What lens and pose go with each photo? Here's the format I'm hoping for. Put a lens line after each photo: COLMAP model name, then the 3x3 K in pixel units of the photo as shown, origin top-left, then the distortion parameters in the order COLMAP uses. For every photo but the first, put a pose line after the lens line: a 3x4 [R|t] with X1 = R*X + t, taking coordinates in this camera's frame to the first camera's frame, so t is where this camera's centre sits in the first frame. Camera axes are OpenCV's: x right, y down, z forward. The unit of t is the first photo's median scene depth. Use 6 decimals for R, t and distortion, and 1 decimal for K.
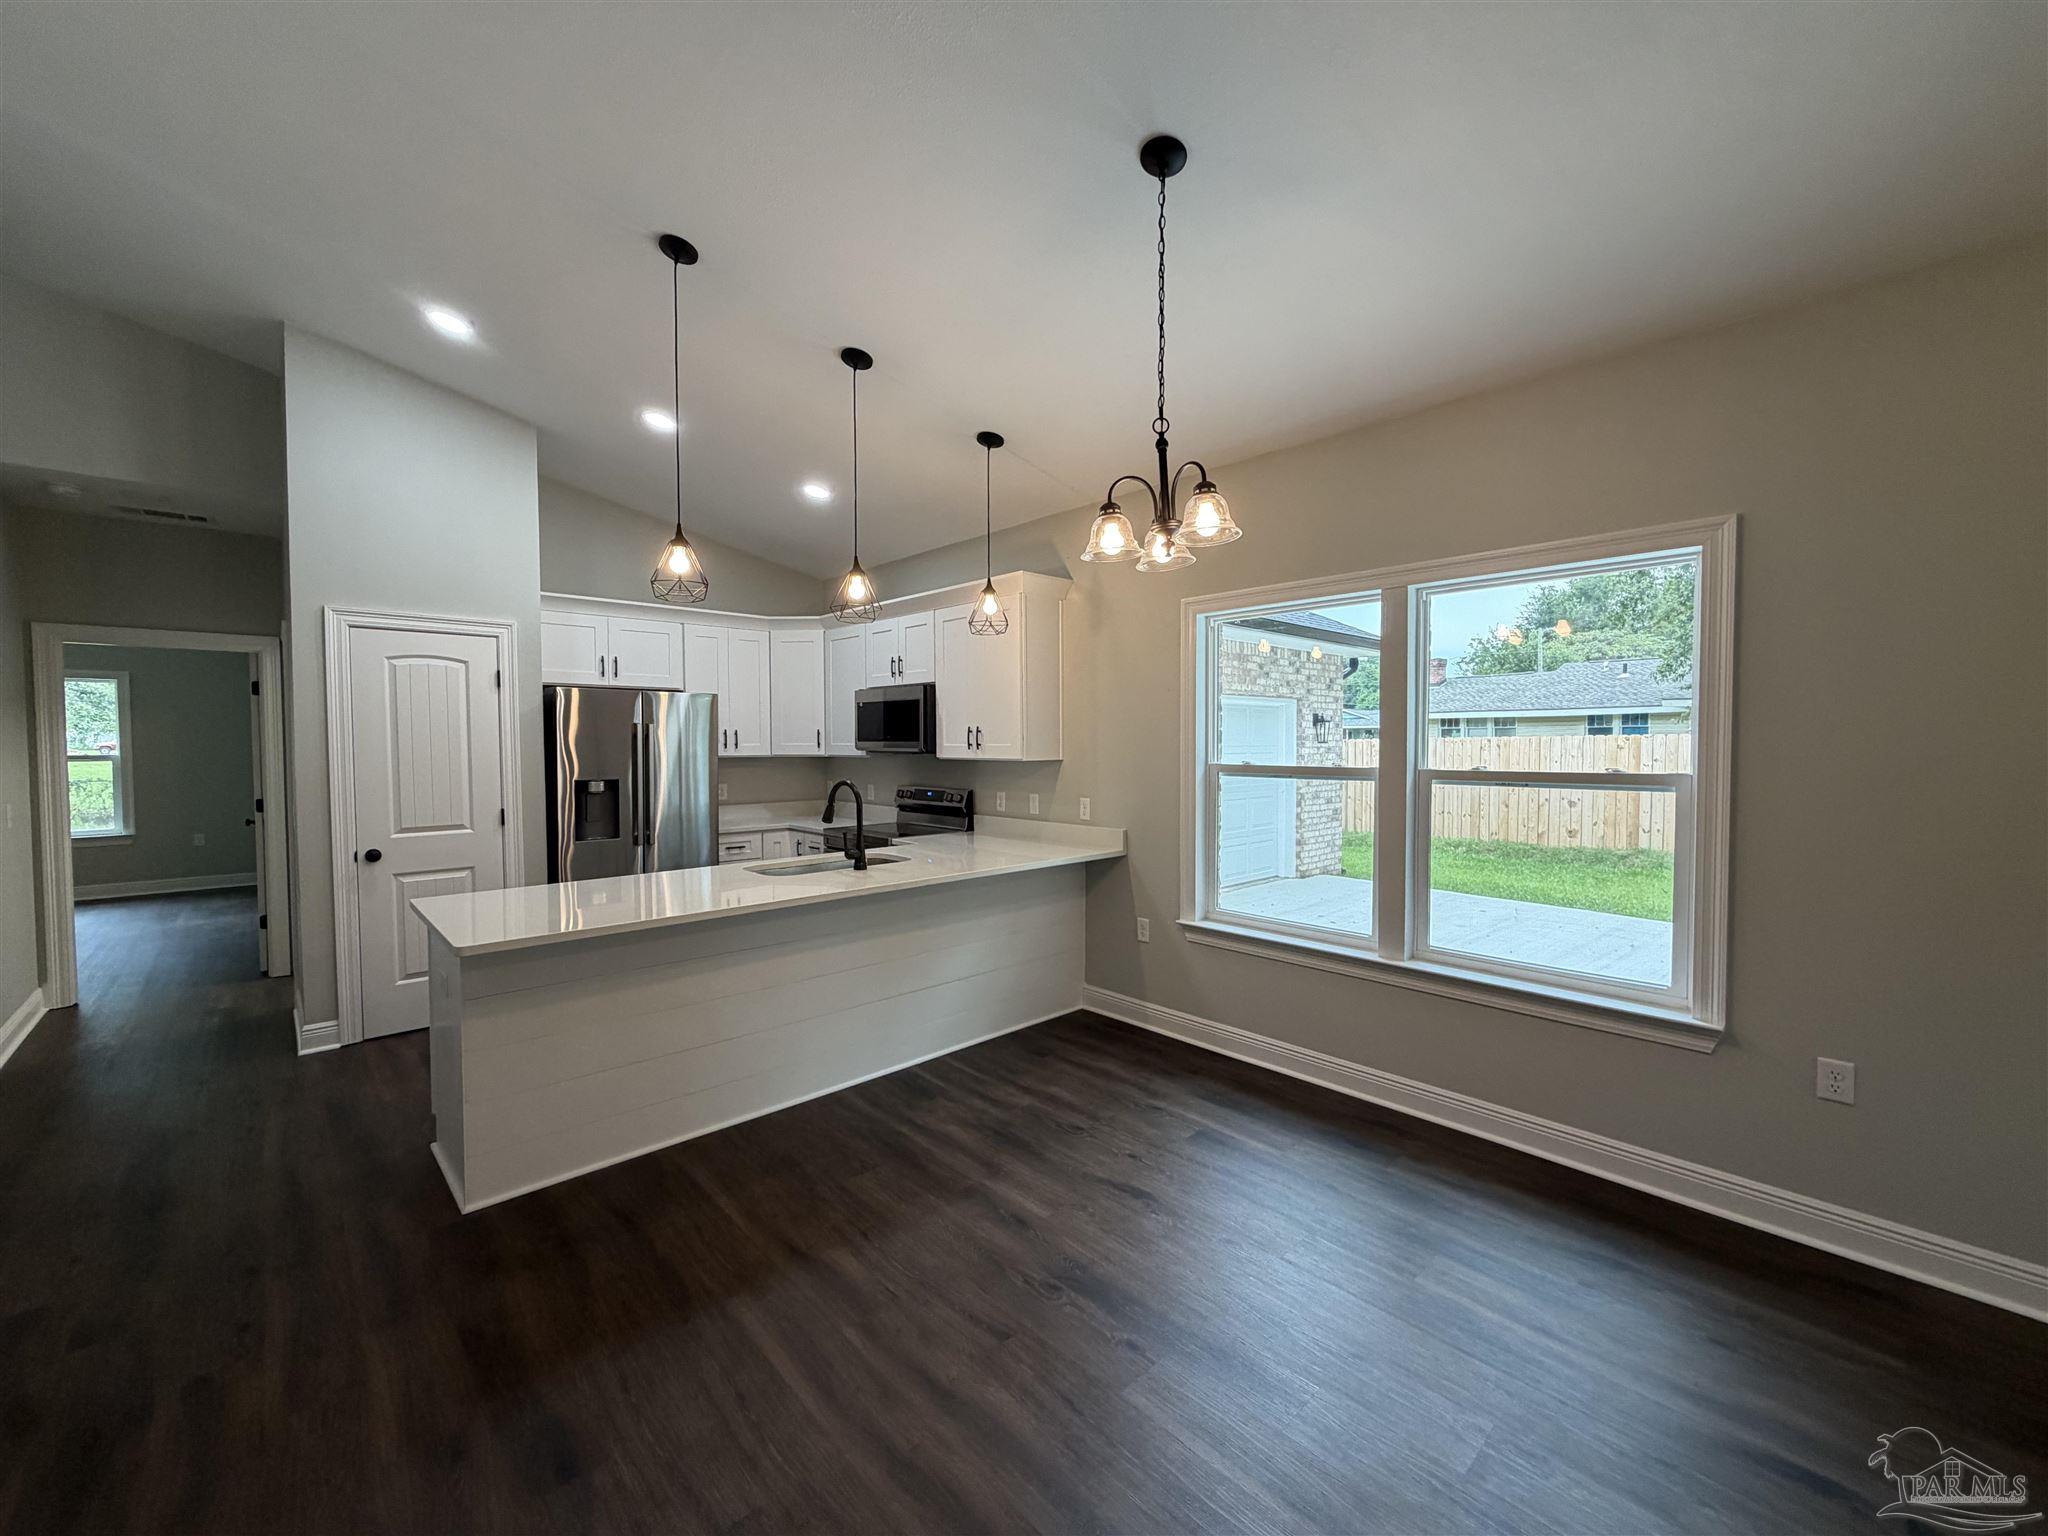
lens RADIAL K [[819.4, 0, 1024.0], [0, 819.4, 768.0], [0, 0, 1]] dist [0.000973, -0.000071]
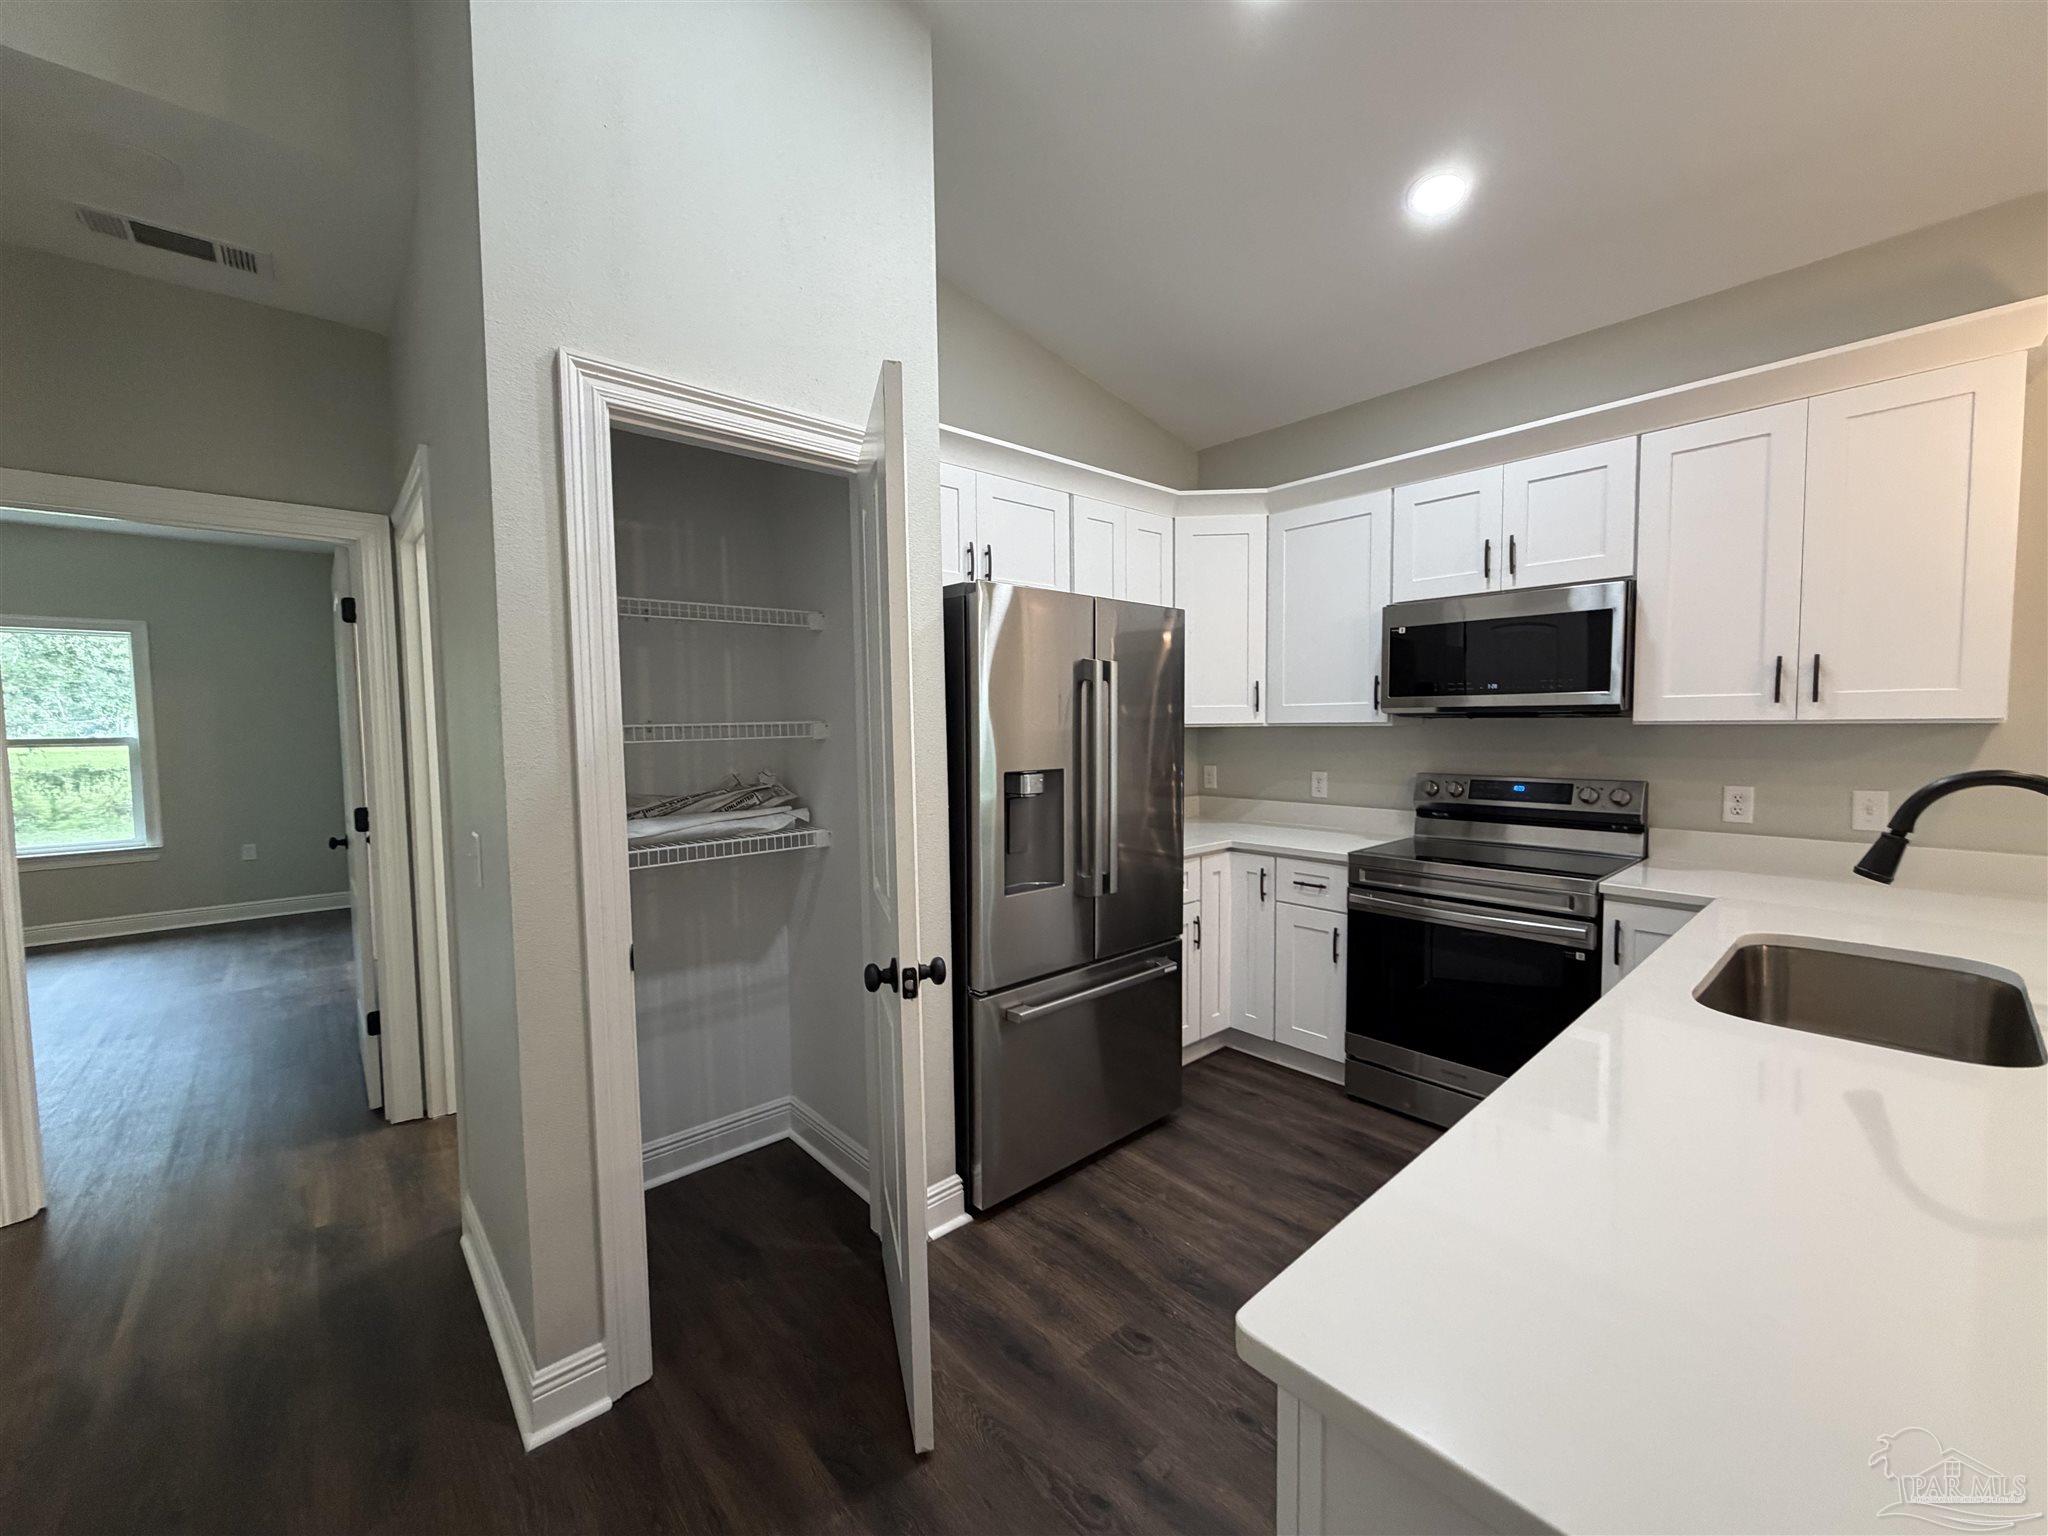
lens RADIAL K [[819.4, 0, 1024.0], [0, 819.4, 768.0], [0, 0, 1]] dist [0.000973, -0.000071]
pose [[0.999679, -0.008129, -0.023999, -0.443492], [0.008726, 0.999653, 0.024868, 0.000149], [0.023788, -0.025070, 0.999403, 0.429431]]
